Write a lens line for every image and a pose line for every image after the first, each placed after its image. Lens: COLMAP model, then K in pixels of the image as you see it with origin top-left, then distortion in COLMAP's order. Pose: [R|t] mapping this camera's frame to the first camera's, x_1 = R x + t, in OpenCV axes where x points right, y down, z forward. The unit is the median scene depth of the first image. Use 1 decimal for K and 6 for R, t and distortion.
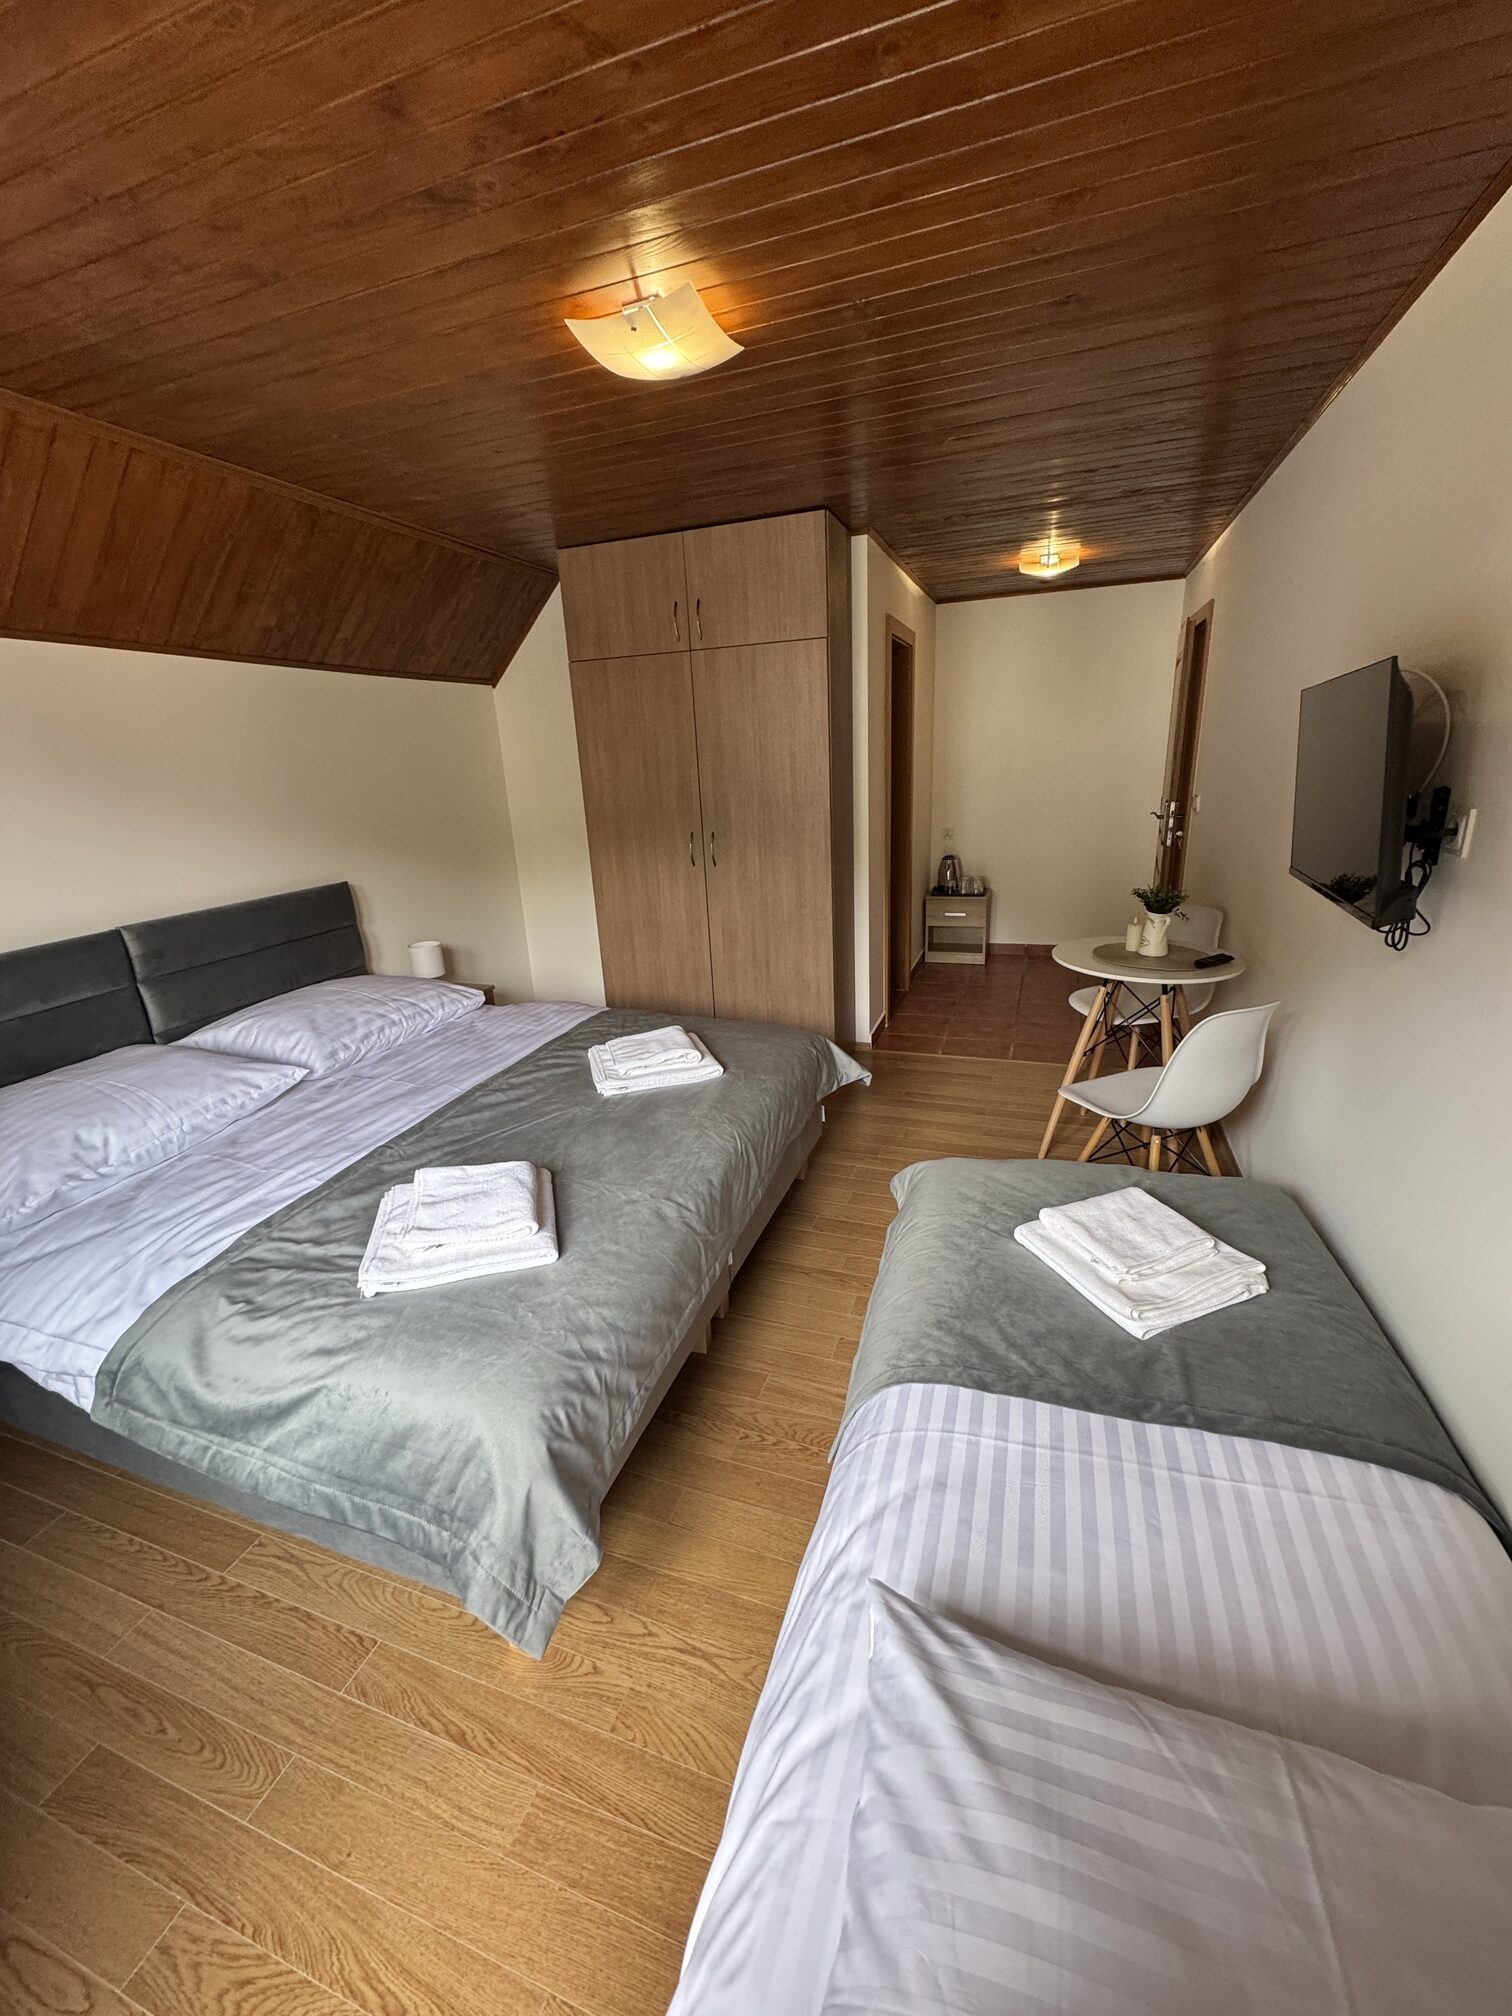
lens RADIAL K [[801.4, 0, 752.3], [0, 801.4, 1005.2], [0, 0, 1]] dist [-0.004496, 0.000719]
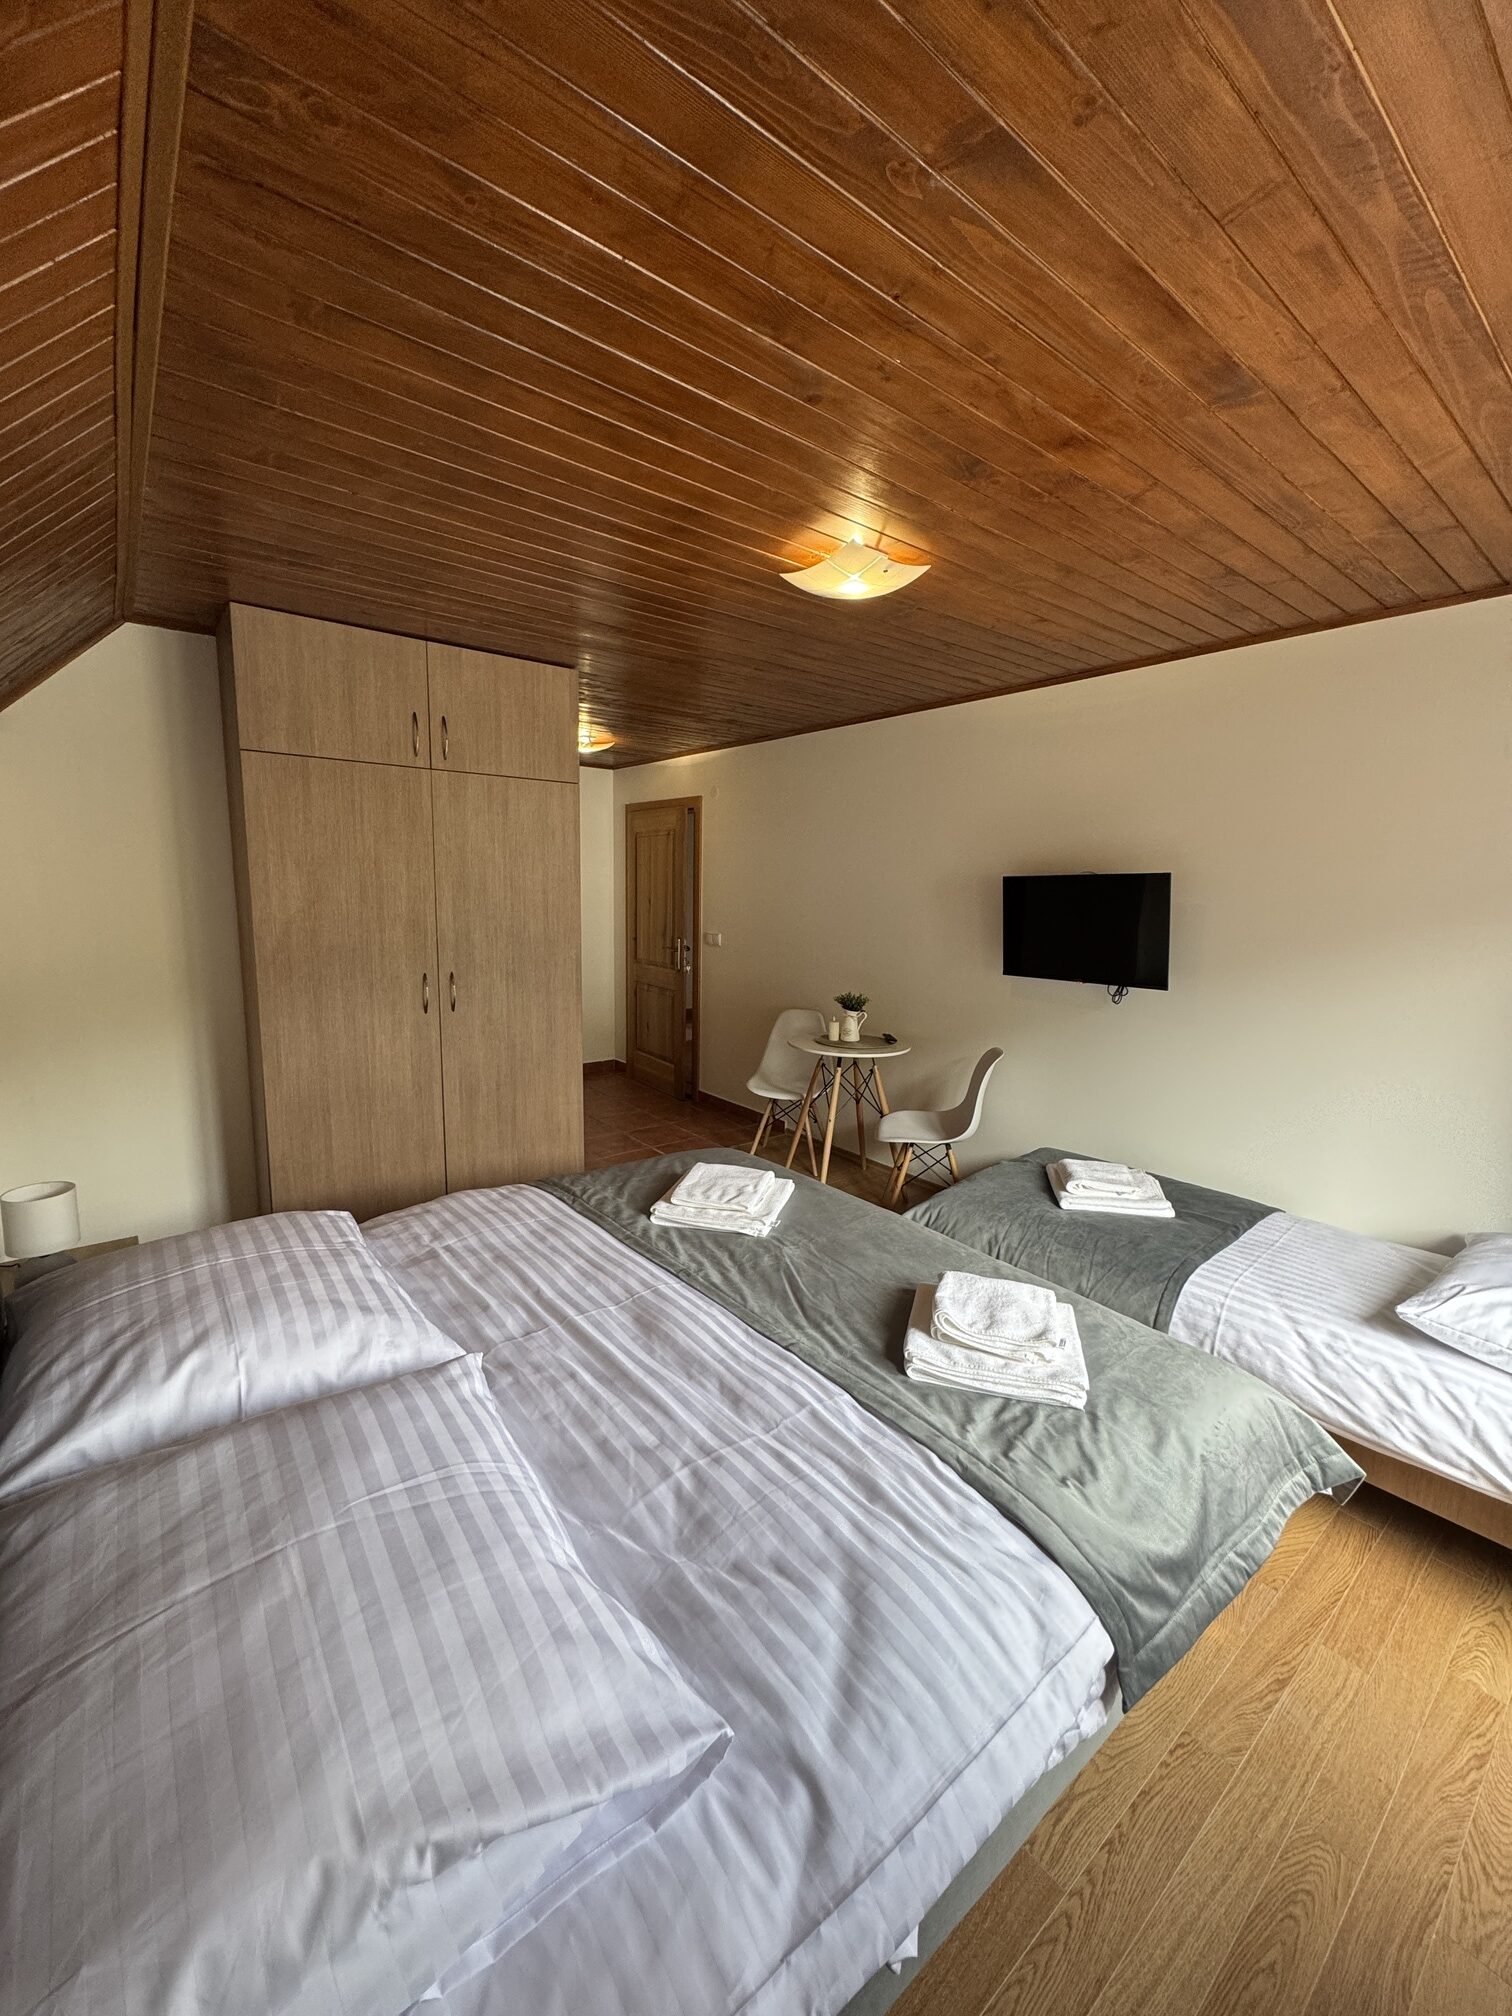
lens RADIAL K [[801.4, 0, 759.8], [0, 801.4, 1003.6], [0, 0, 1]] dist [-0.004496, 0.000719]
pose [[0.523175, -0.069496, 0.849387, -1.386876], [0.214903, 0.975219, -0.052577, -0.151320], [-0.824685, 0.210043, 0.525145, 0.642220]]
